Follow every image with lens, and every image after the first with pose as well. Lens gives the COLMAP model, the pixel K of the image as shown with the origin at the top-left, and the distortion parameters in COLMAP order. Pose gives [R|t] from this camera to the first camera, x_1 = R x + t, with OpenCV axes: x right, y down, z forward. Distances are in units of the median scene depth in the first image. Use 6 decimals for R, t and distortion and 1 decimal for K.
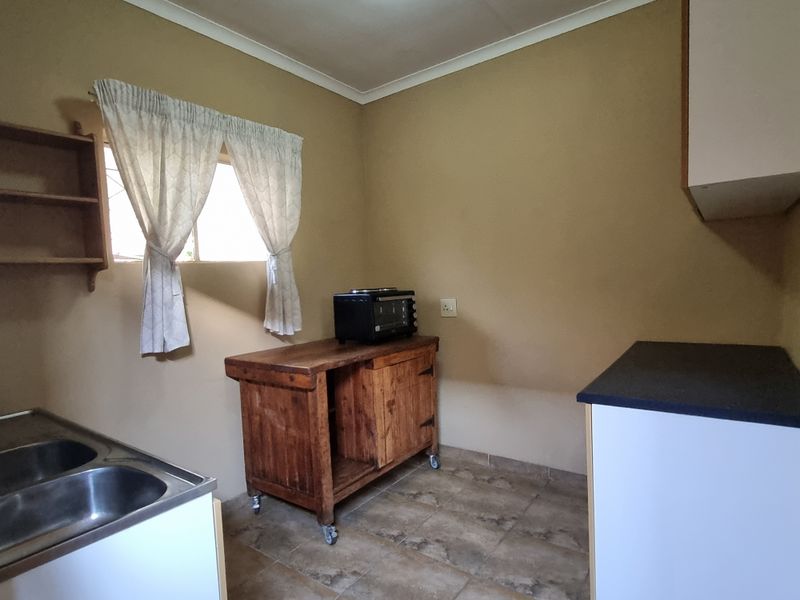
lens RADIAL K [[444.7, 0, 400.4], [0, 444.7, 305.5], [0, 0, 1]] dist [-0.001986, 0.000097]
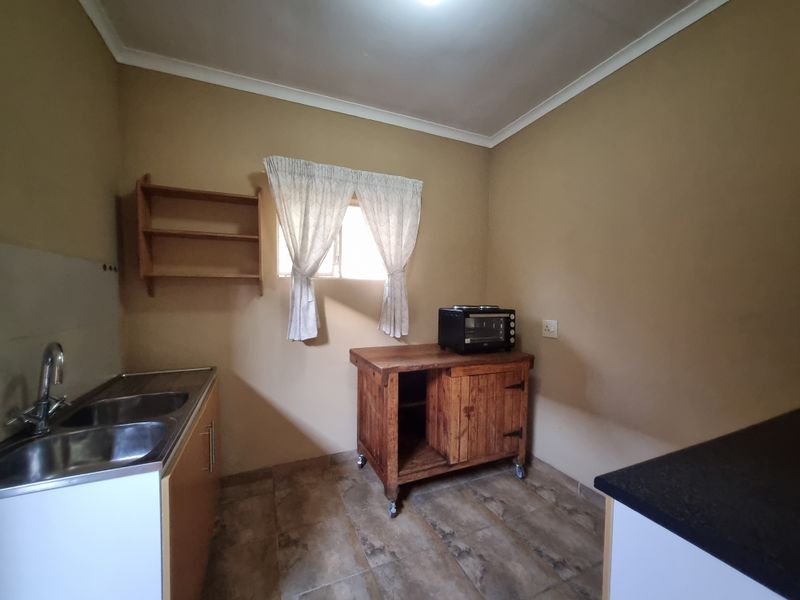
lens RADIAL K [[314.1, 0, 396.4], [0, 314.1, 309.2], [0, 0, 1]] dist [0.000510, -0.000030]
pose [[0.857336, 0.073596, -0.509470, 0.214617], [-0.075180, 0.997016, 0.017512, -0.032372], [0.509238, 0.023288, 0.860310, 0.232692]]
